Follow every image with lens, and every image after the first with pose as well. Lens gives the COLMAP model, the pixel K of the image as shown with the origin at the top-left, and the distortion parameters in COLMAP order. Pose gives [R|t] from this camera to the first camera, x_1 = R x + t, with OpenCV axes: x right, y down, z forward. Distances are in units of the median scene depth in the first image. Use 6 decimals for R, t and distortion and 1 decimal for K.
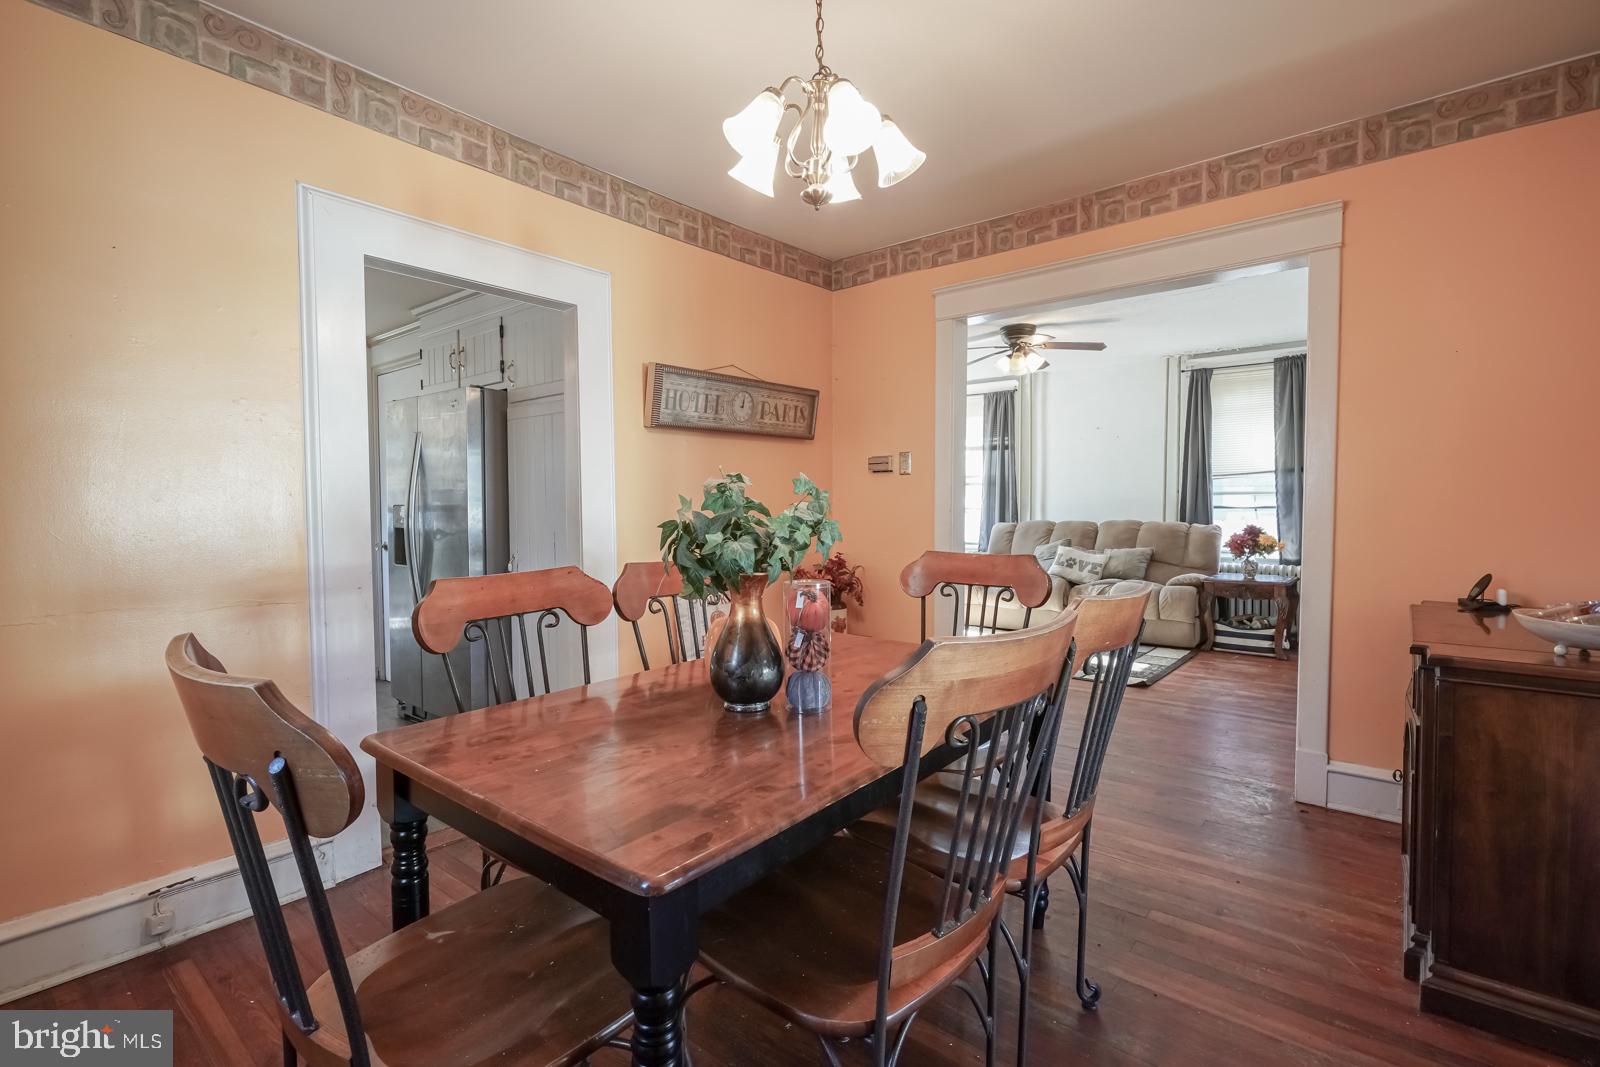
lens RADIAL K [[725.3, 0, 821.7], [0, 725.3, 540.3], [0, 0, 1]] dist [-0.006267, 0.001472]
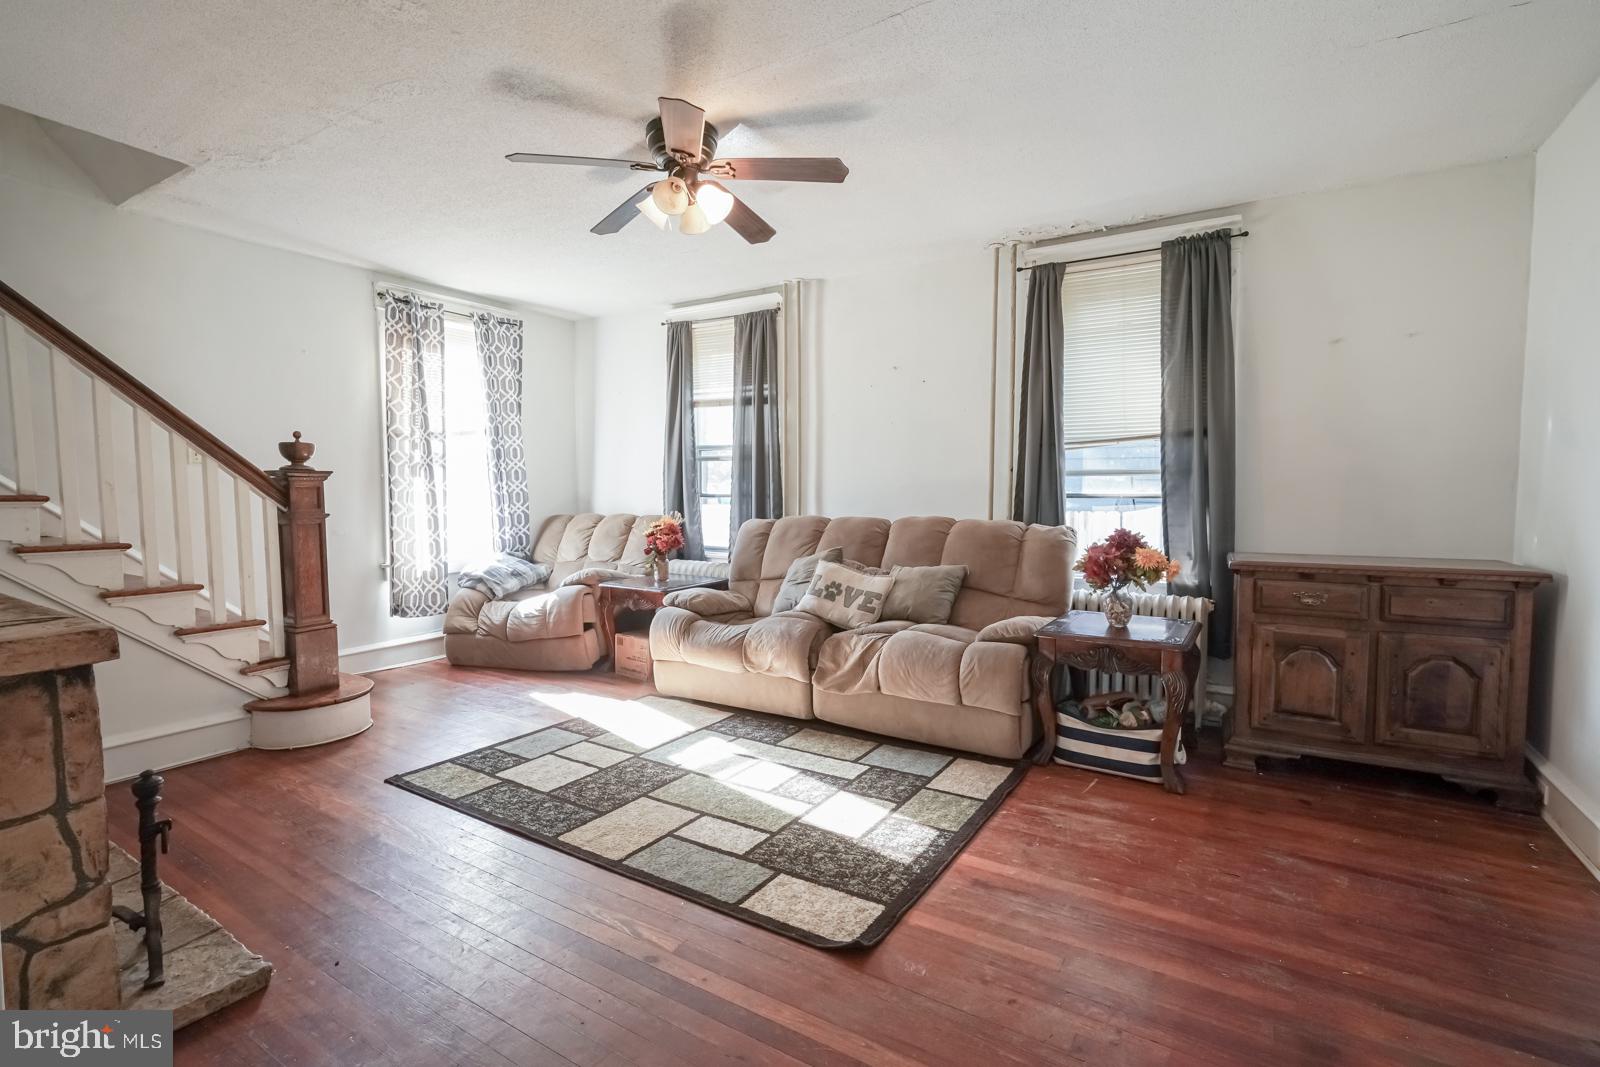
lens RADIAL K [[725.3, 0, 821.7], [0, 725.3, 540.3], [0, 0, 1]] dist [-0.006267, 0.001472]
pose [[0.991520, -0.004135, 0.129885, 0.264653], [0.001524, 0.999795, 0.020191, -0.021928], [-0.129942, -0.019822, 0.991323, 0.433118]]
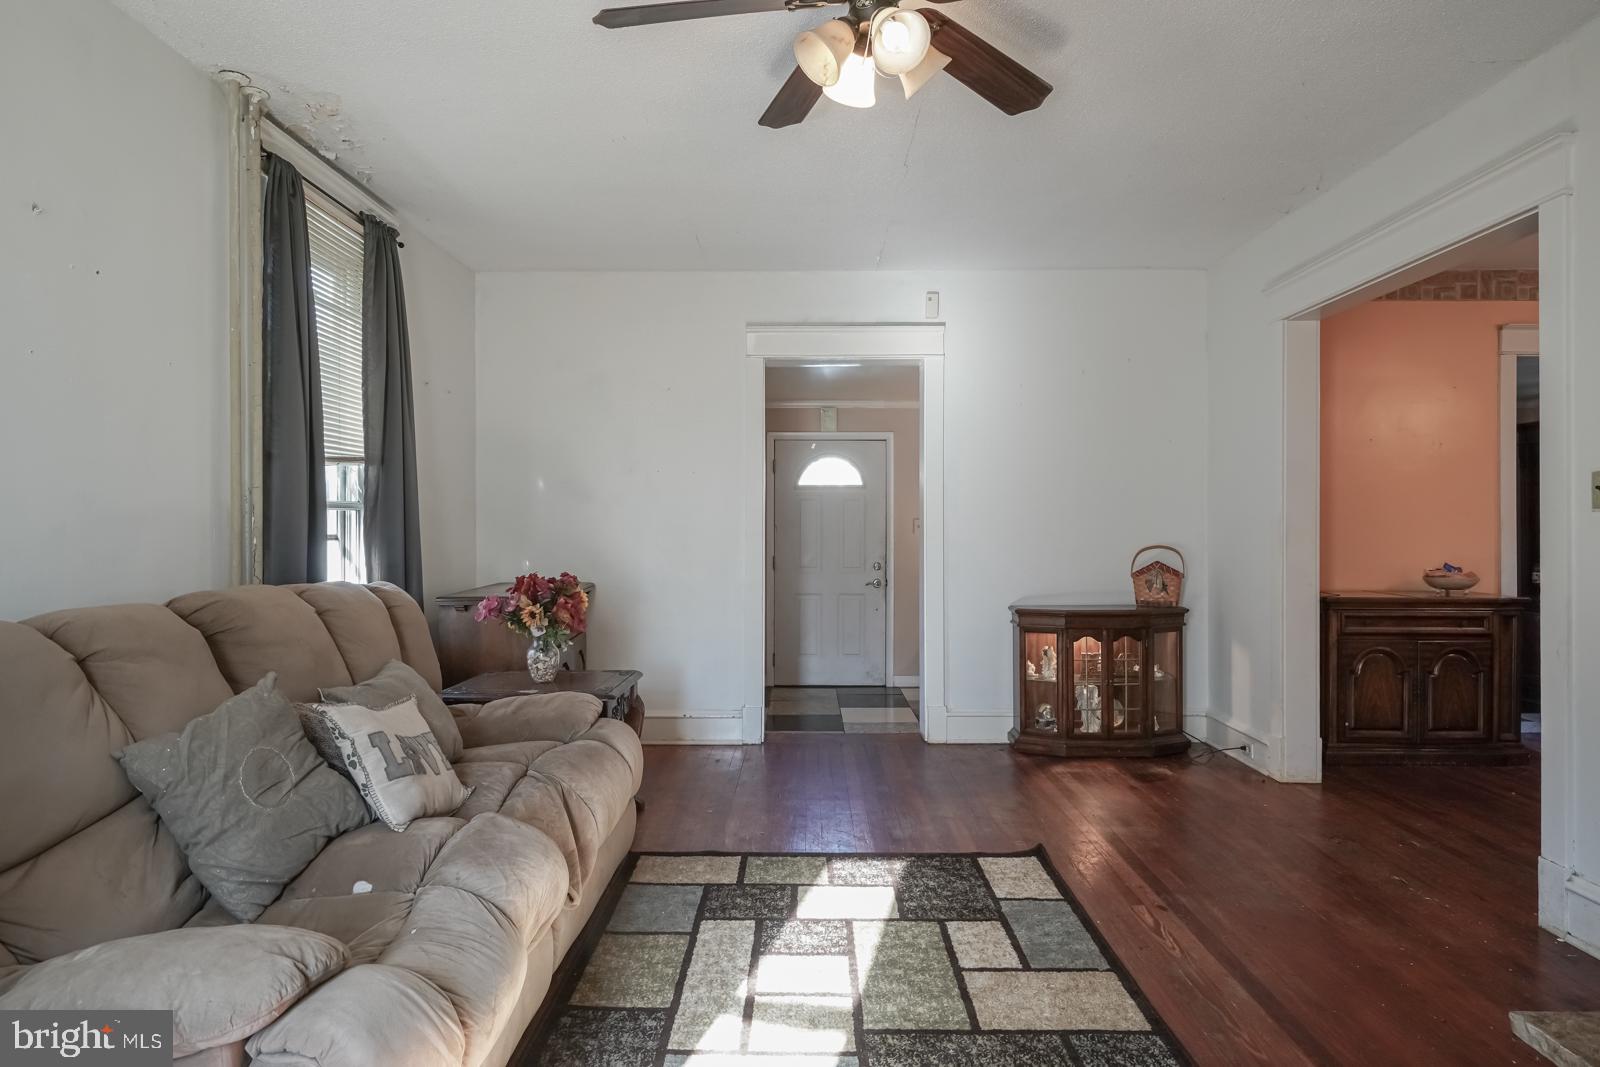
lens RADIAL K [[932.5, 0, 800.0], [0, 932.5, 533.5], [0, 0, 1]] dist [-0.002114, -0.000867]
pose [[-0.613174, 0.004568, 0.789935, -0.007283], [0.042778, 0.998708, 0.027431, -0.050921], [-0.788789, 0.050612, -0.612577, 1.108669]]
